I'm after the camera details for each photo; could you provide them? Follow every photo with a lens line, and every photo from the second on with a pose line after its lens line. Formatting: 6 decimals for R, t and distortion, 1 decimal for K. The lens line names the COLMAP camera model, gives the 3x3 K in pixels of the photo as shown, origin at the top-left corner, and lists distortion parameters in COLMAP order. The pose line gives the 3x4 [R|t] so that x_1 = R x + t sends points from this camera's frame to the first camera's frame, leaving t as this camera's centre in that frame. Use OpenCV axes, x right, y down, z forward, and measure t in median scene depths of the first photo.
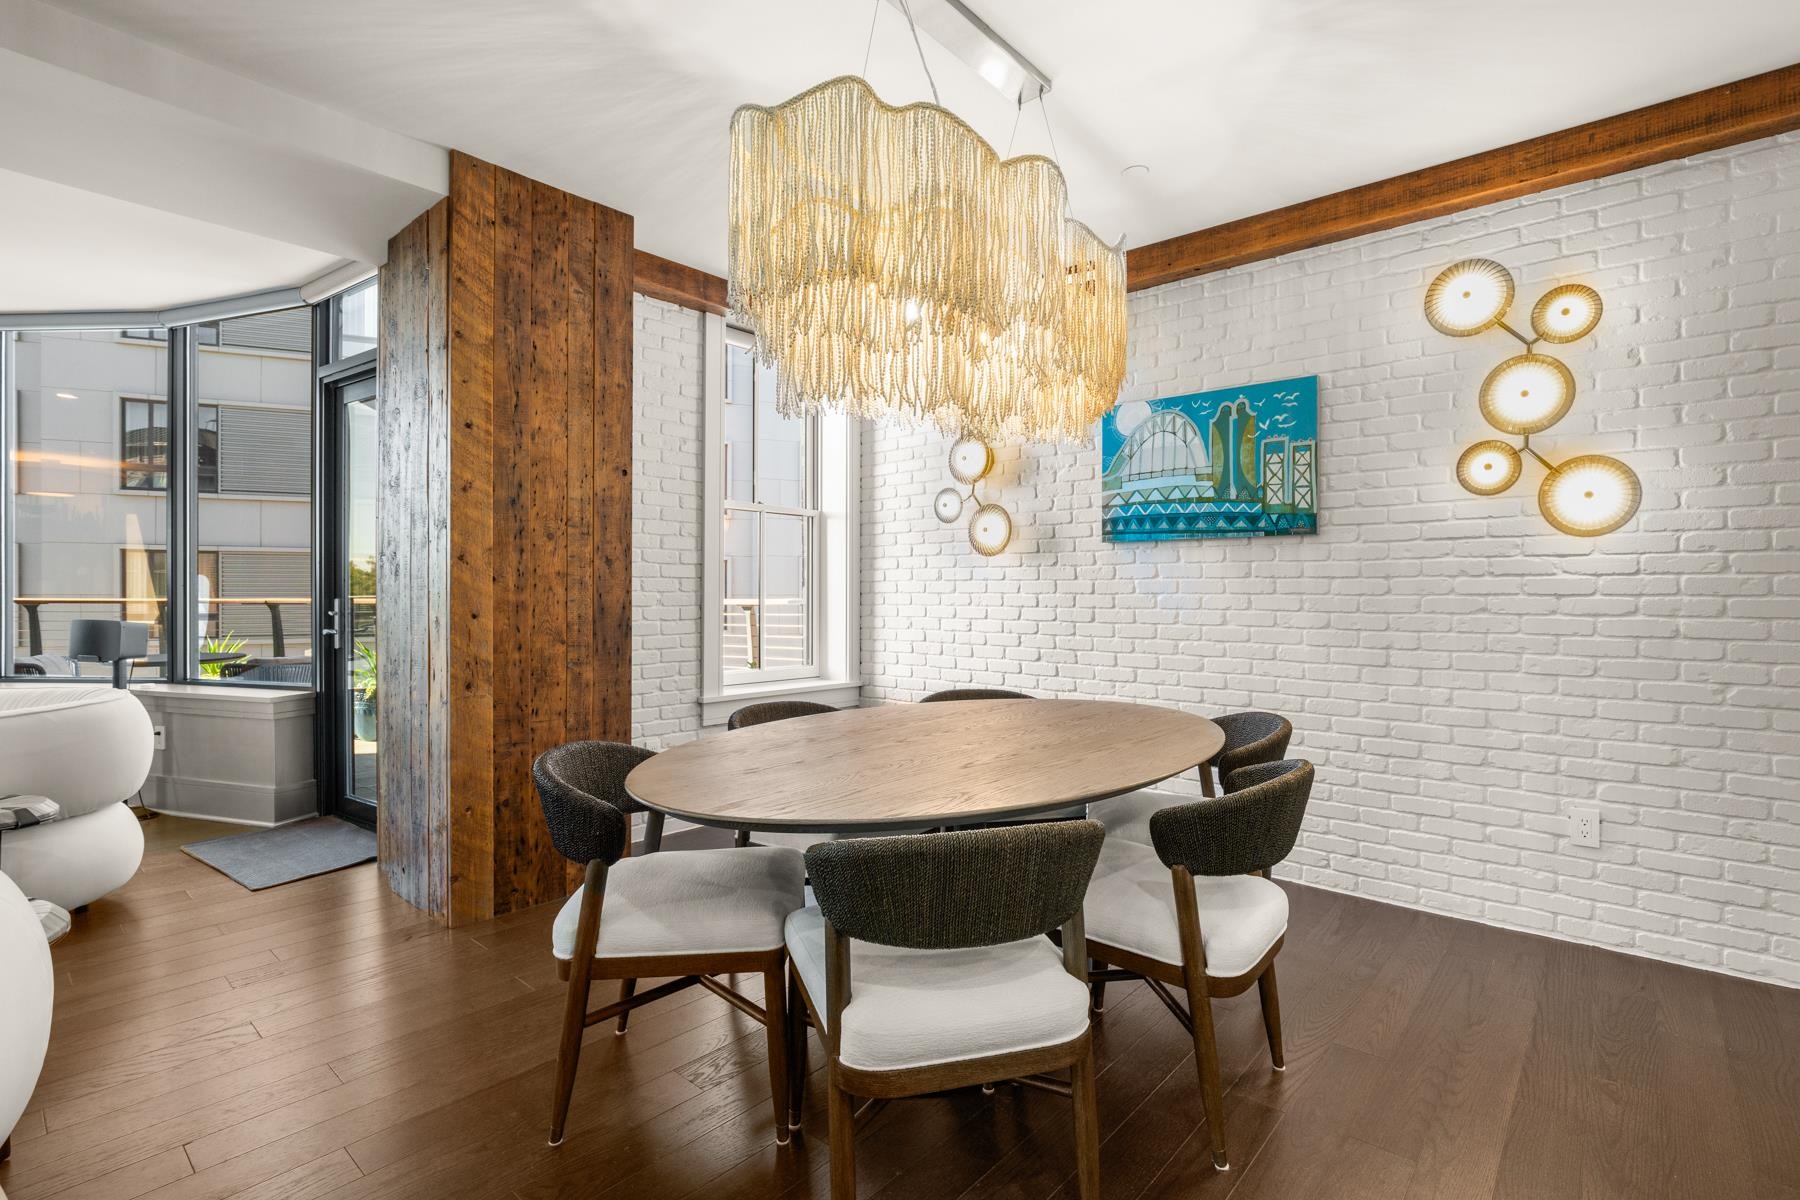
lens RADIAL K [[840.9, 0, 905.7], [0, 840.9, 601.9], [0, 0, 1]] dist [-0.015719, 0.000427]
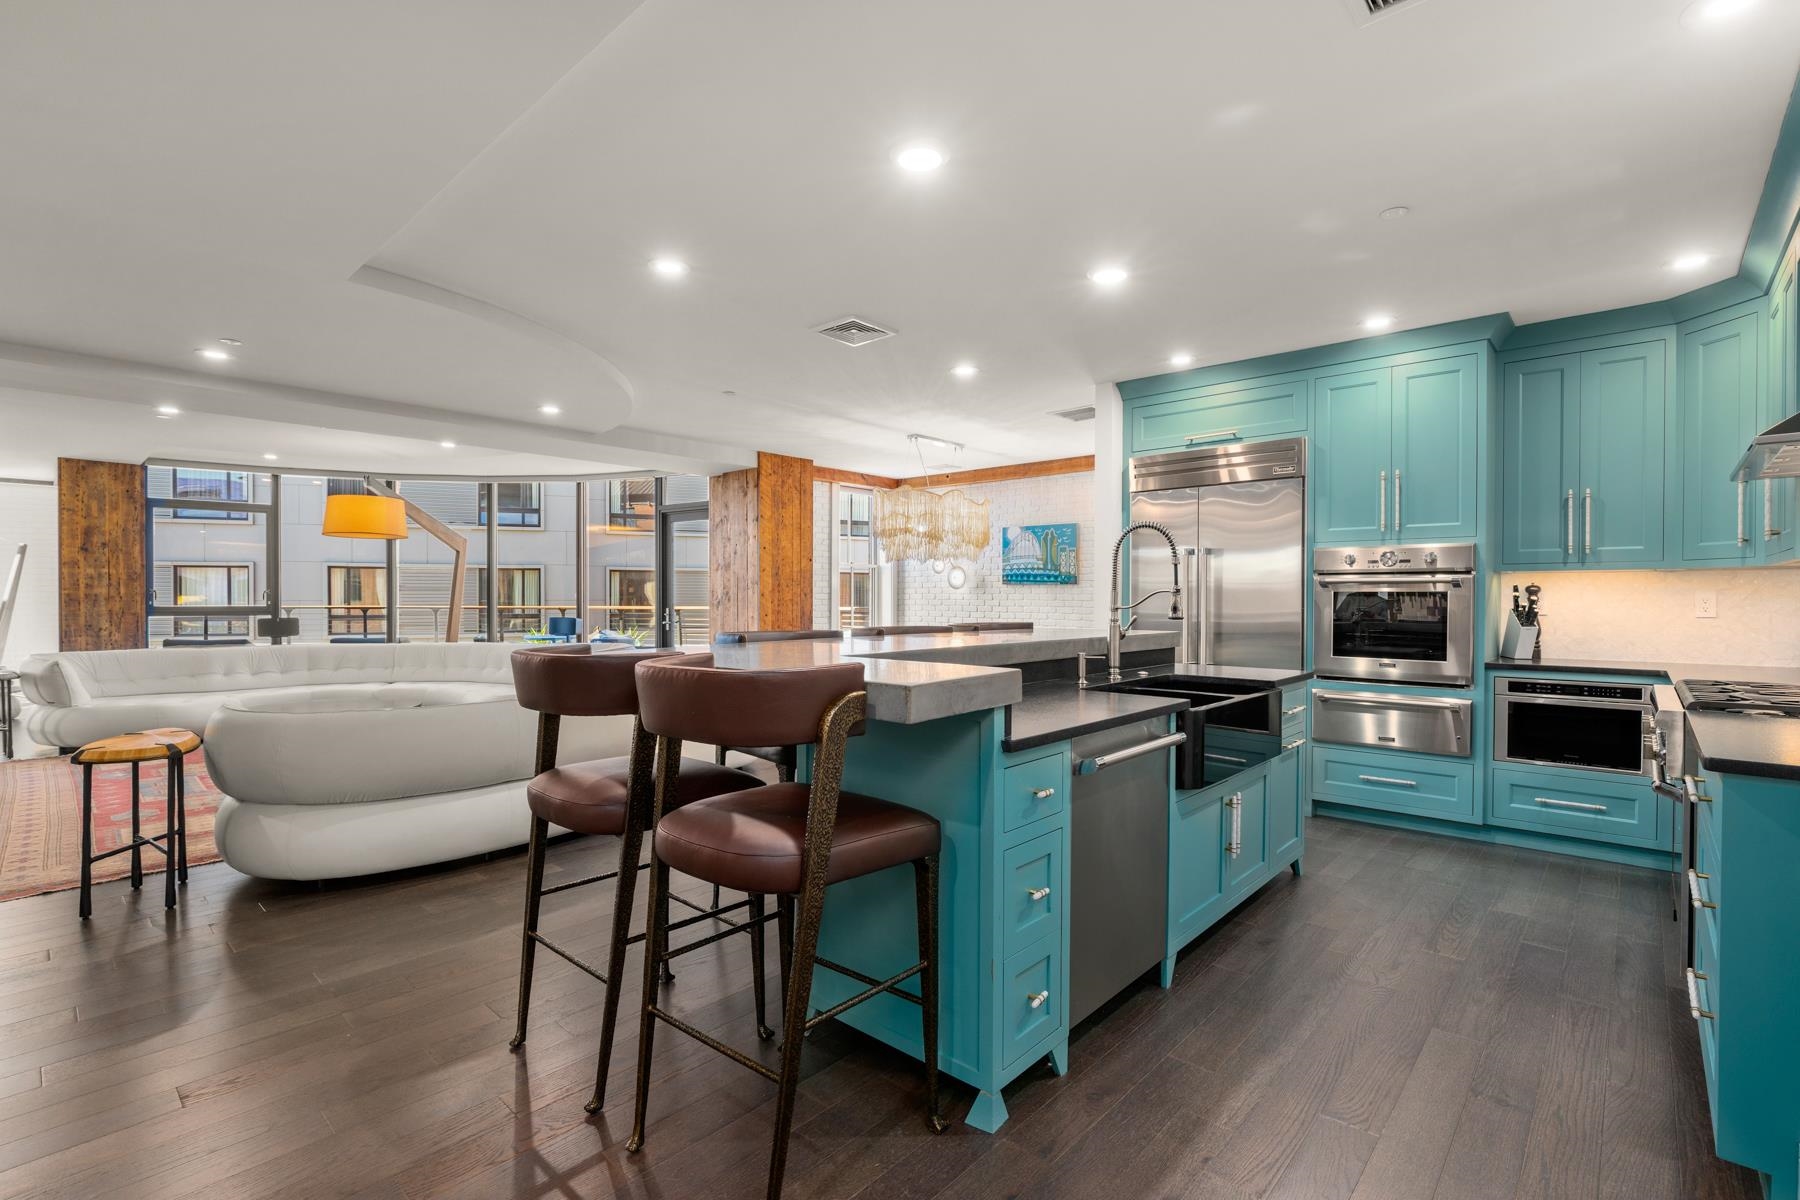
lens RADIAL K [[819.8, 0, 900.0], [0, 819.8, 600.0], [0, 0, 1]] dist [-0.023007, -0.000060]
pose [[0.999634, -0.000293, -0.027044, 0.009116], [0.000179, 0.999991, -0.004210, -0.019397], [0.027045, 0.004203, 0.999625, -1.460242]]
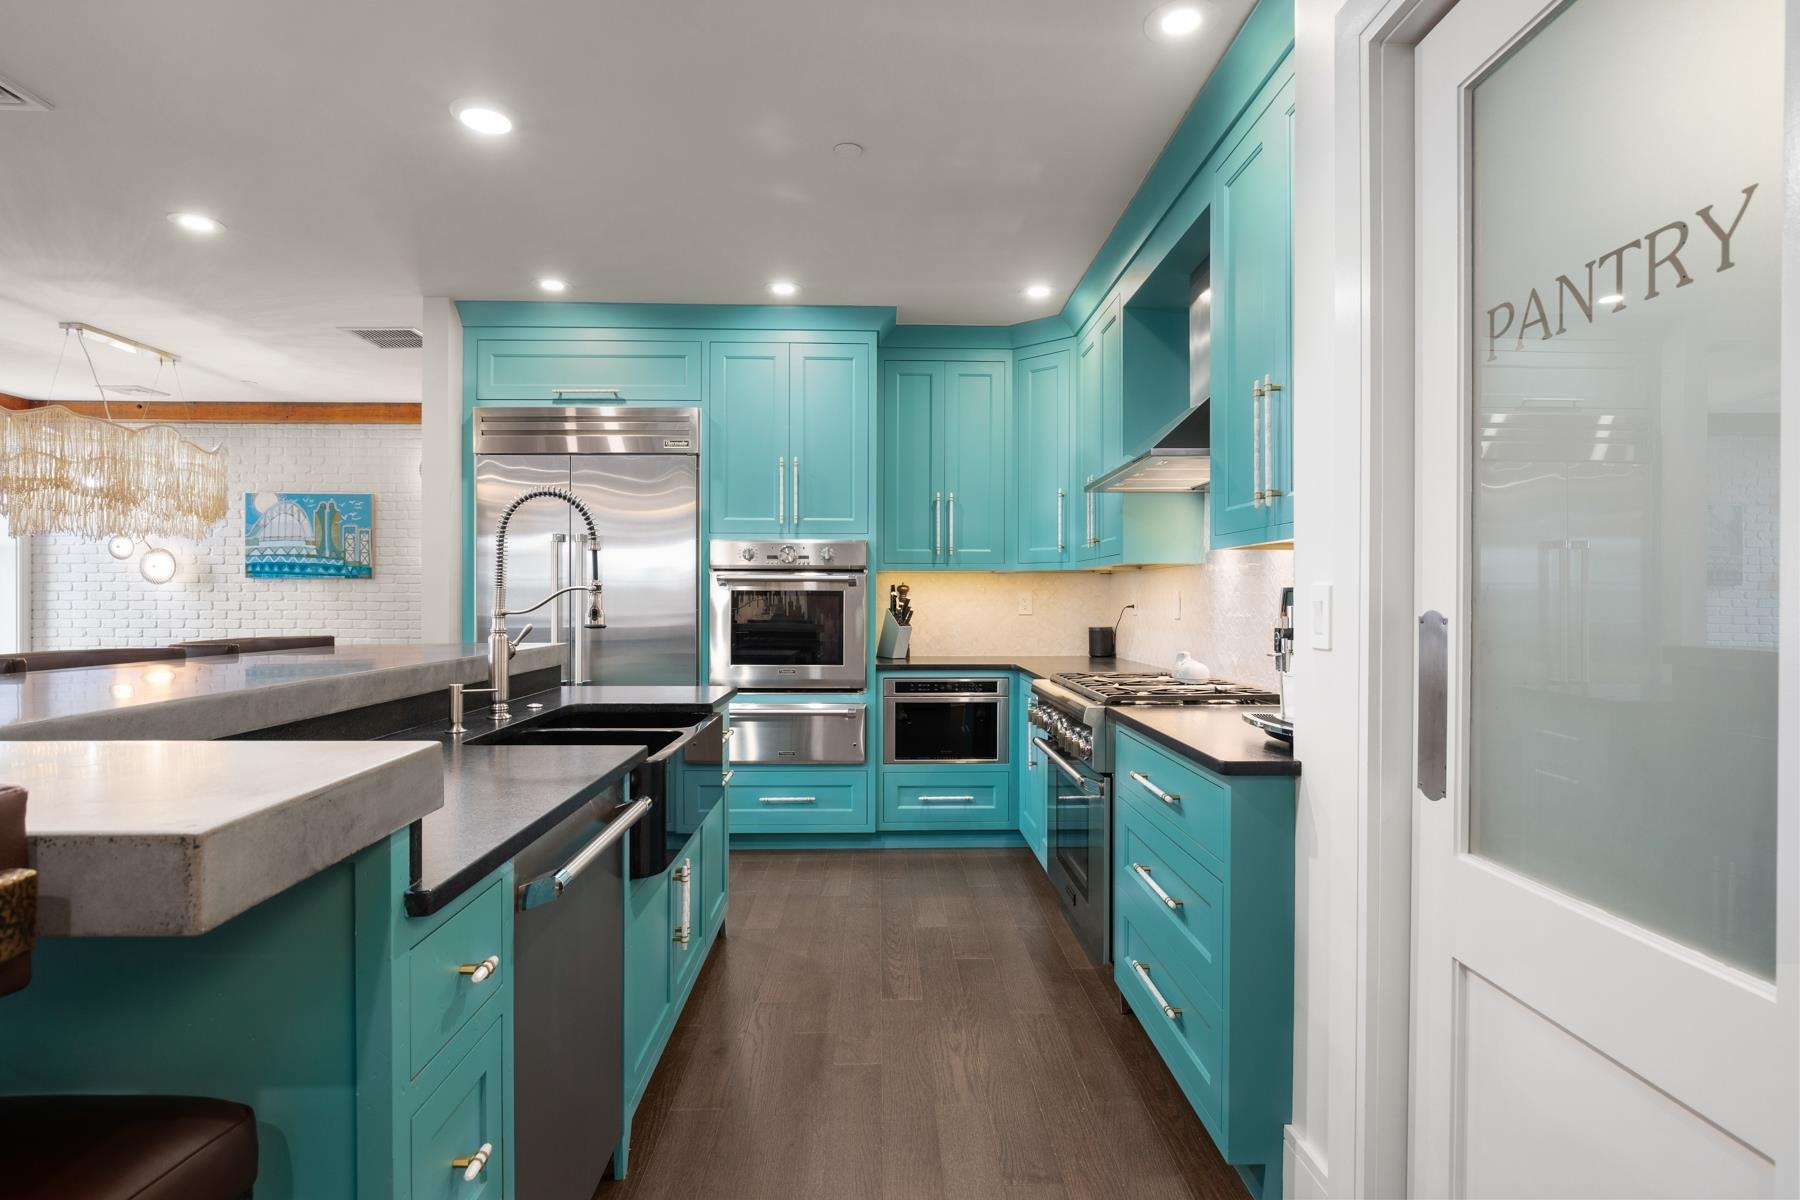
lens RADIAL K [[920.4, 0, 909.8], [0, 920.4, 600.4], [0, 0, 1]] dist [-0.027875, 0.010073]
pose [[0.732418, -0.003274, 0.680847, -0.018649], [0.005562, 0.999984, -0.001174, -0.021340], [-0.680833, 0.004647, 0.732424, -1.238227]]
